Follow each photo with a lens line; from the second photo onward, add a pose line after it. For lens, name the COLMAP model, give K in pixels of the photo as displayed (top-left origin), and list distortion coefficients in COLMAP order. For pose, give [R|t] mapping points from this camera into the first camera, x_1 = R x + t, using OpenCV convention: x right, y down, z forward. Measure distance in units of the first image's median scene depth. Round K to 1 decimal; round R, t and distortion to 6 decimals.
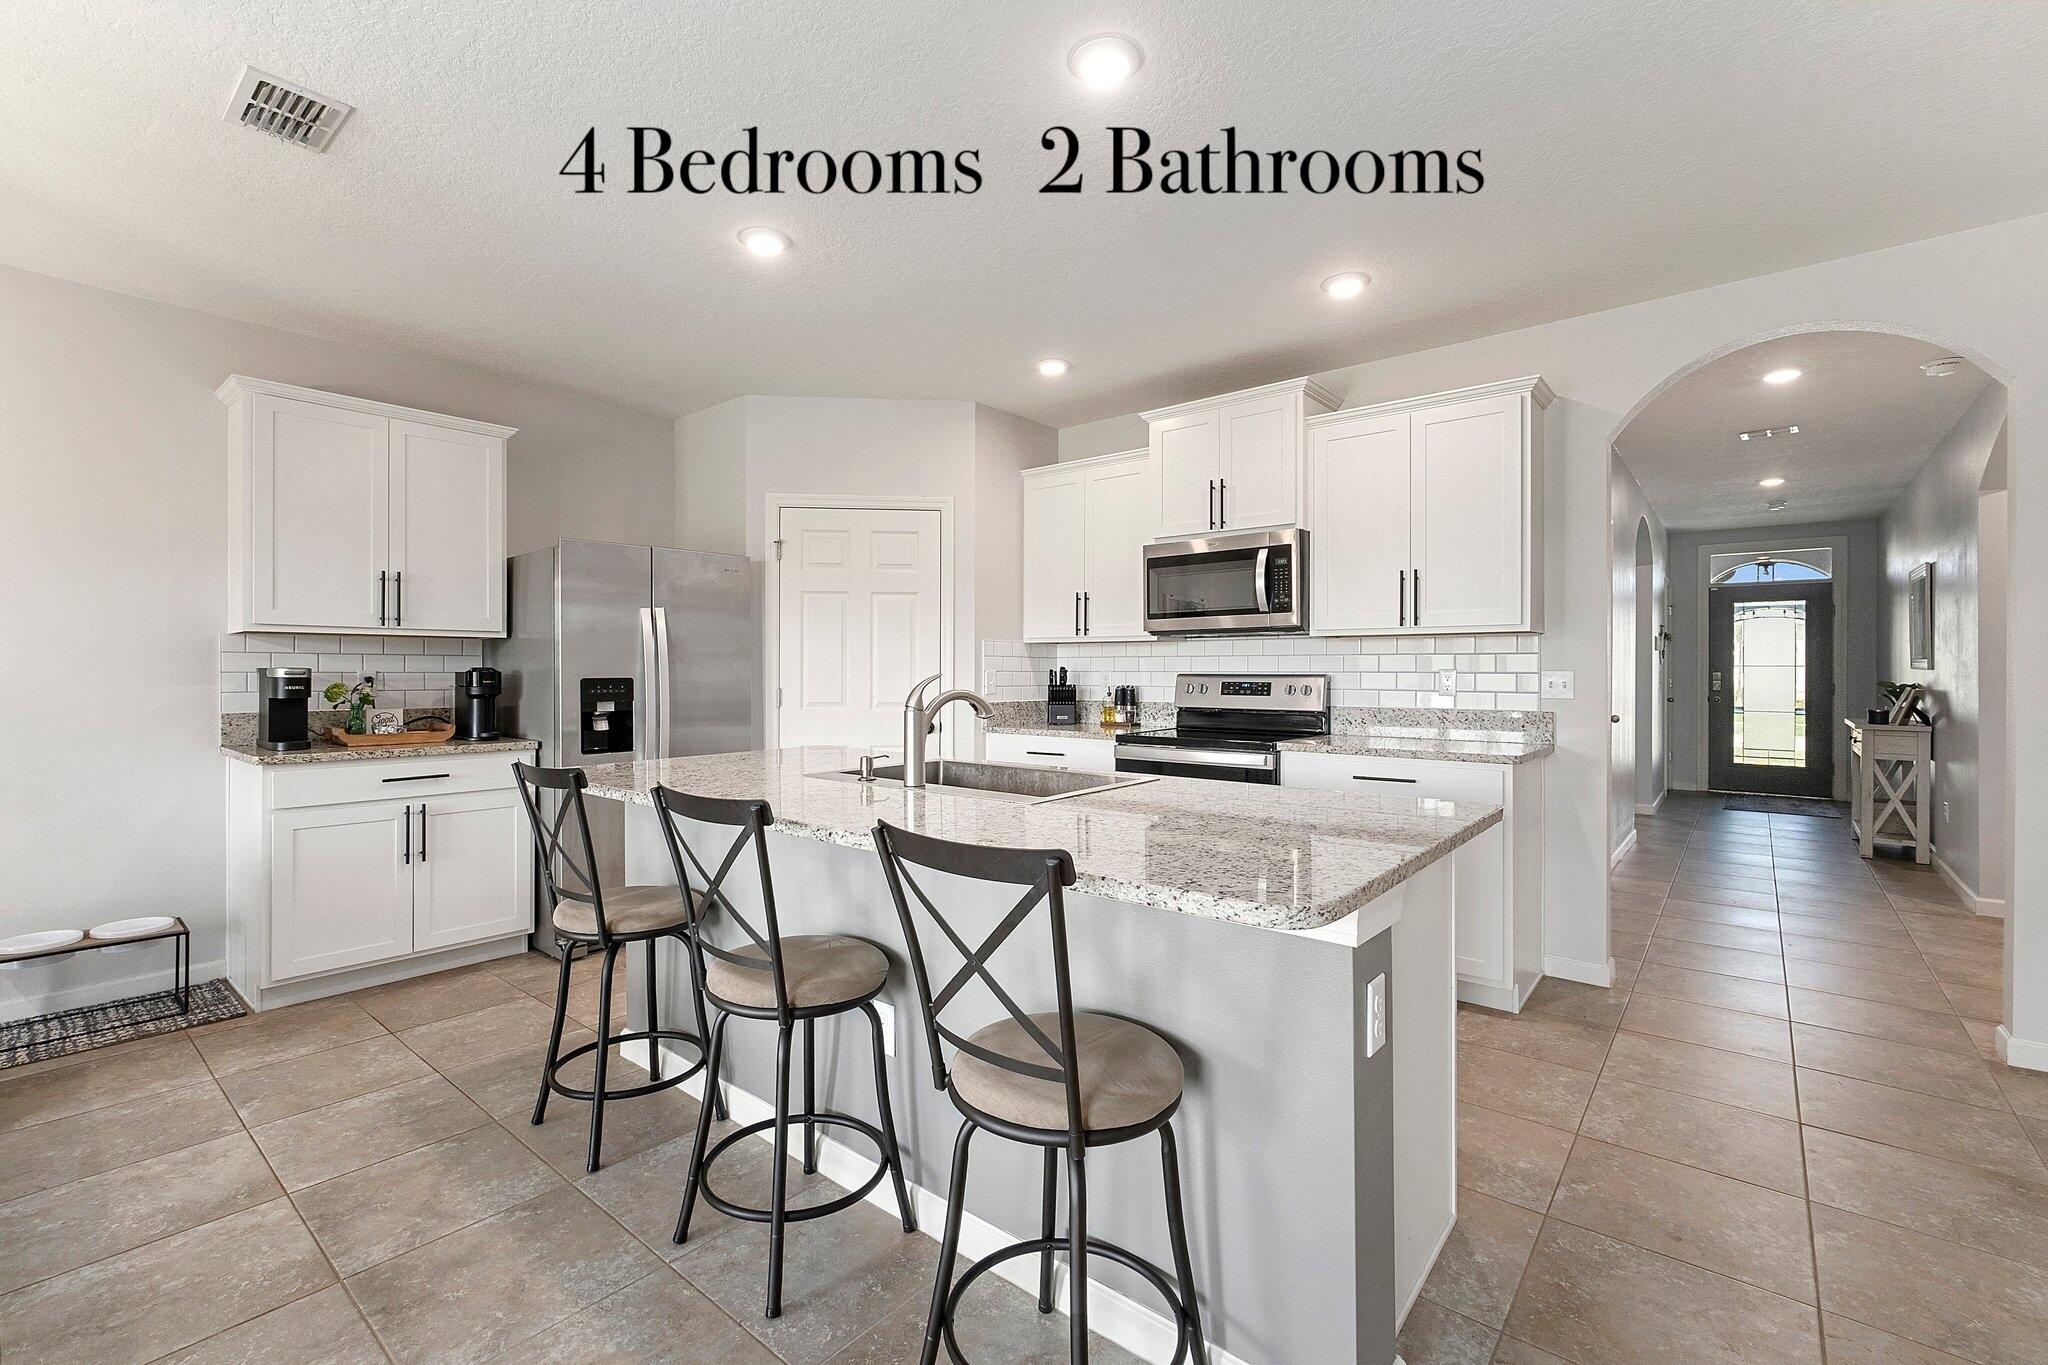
lens RADIAL K [[882.3, 0, 1008.7], [0, 882.3, 675.5], [0, 0, 1]] dist [-0.001668, 0.000374]
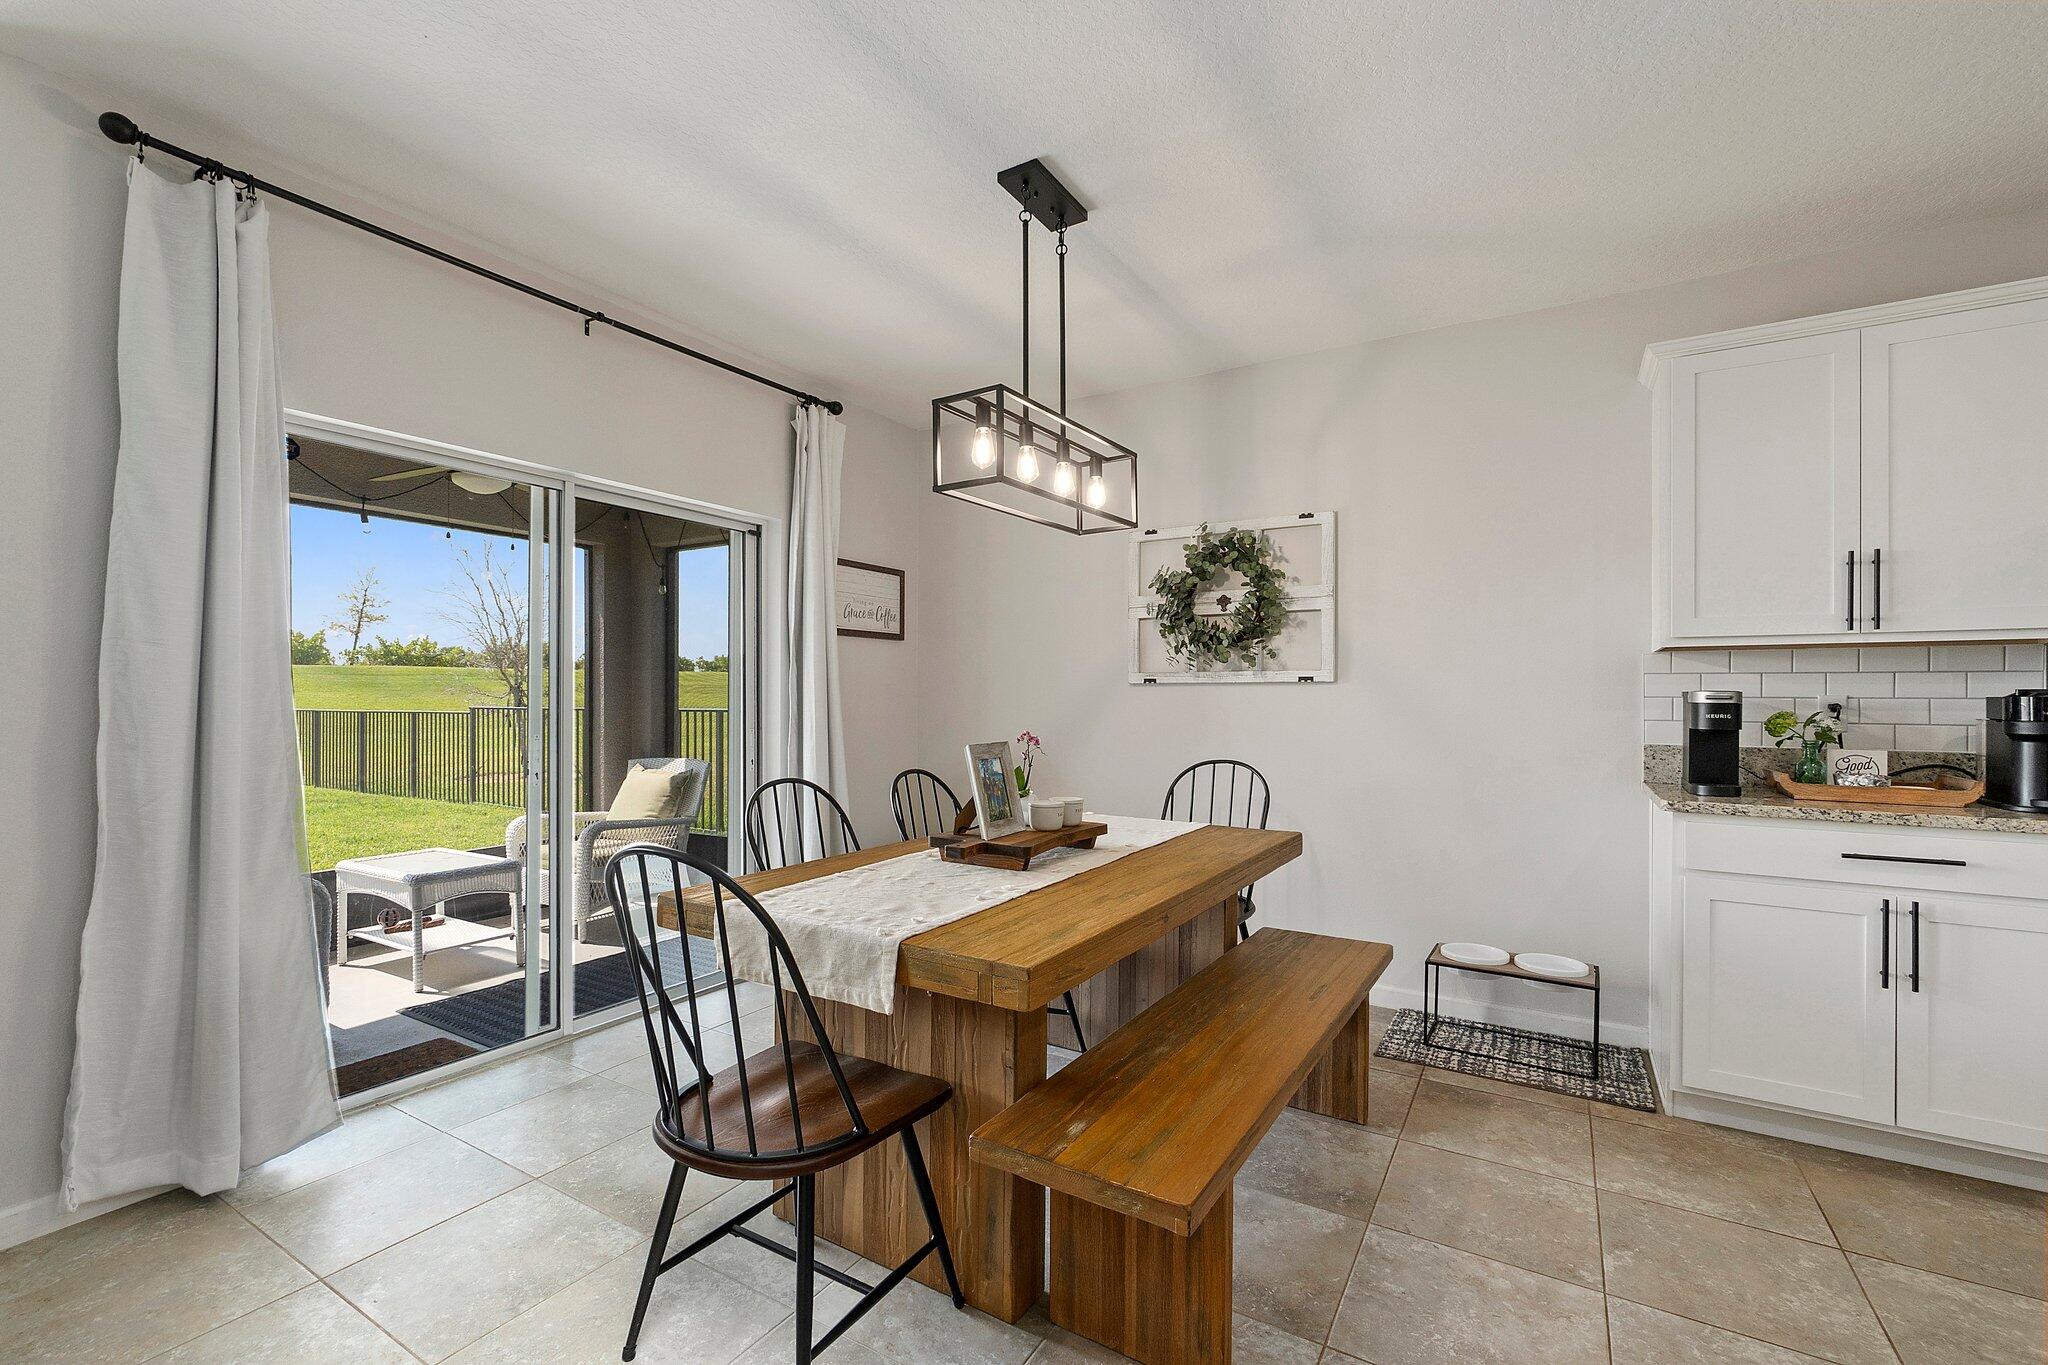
lens RADIAL K [[873.9, 0, 1012.4], [0, 873.9, 695.1], [0, 0, 1]] dist [-0.000914, 0.000211]
pose [[0.142399, -0.005362, -0.989795, -0.134560], [-0.008918, 0.999938, -0.006699, 0.005783], [0.989769, 0.009781, 0.142342, 0.272380]]
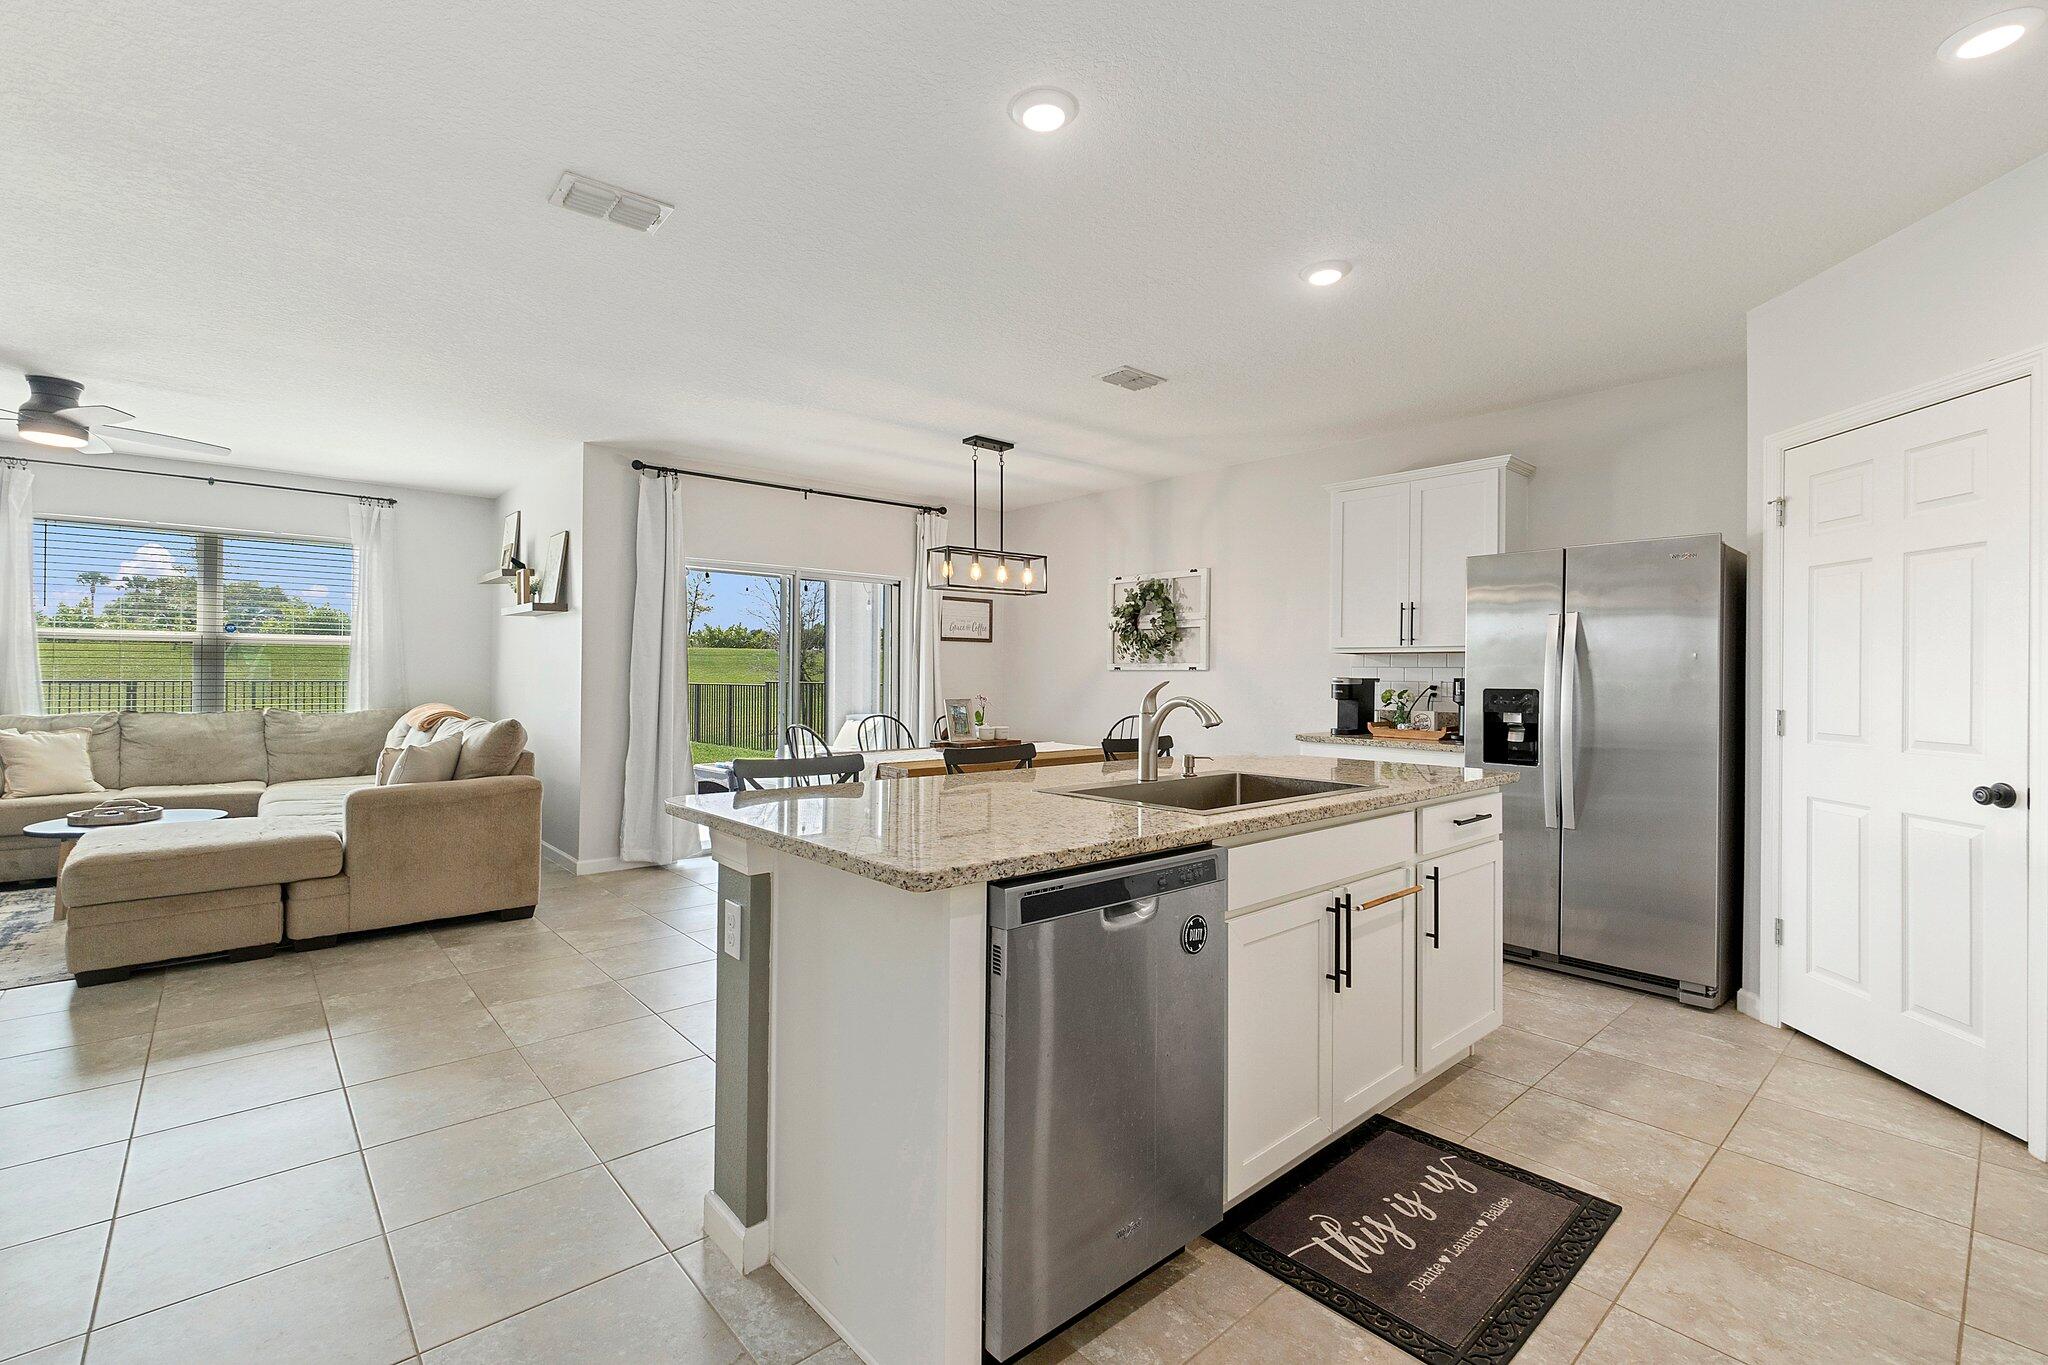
lens RADIAL K [[895.4, 0, 1016.5], [0, 895.4, 675.3], [0, 0, 1]] dist [-0.000482, -0.000219]
pose [[-0.147669, -0.002789, -0.989033, 0.735693], [-0.016020, 0.999872, -0.000428, -0.003626], [0.988907, 0.015782, -0.147695, 0.698790]]
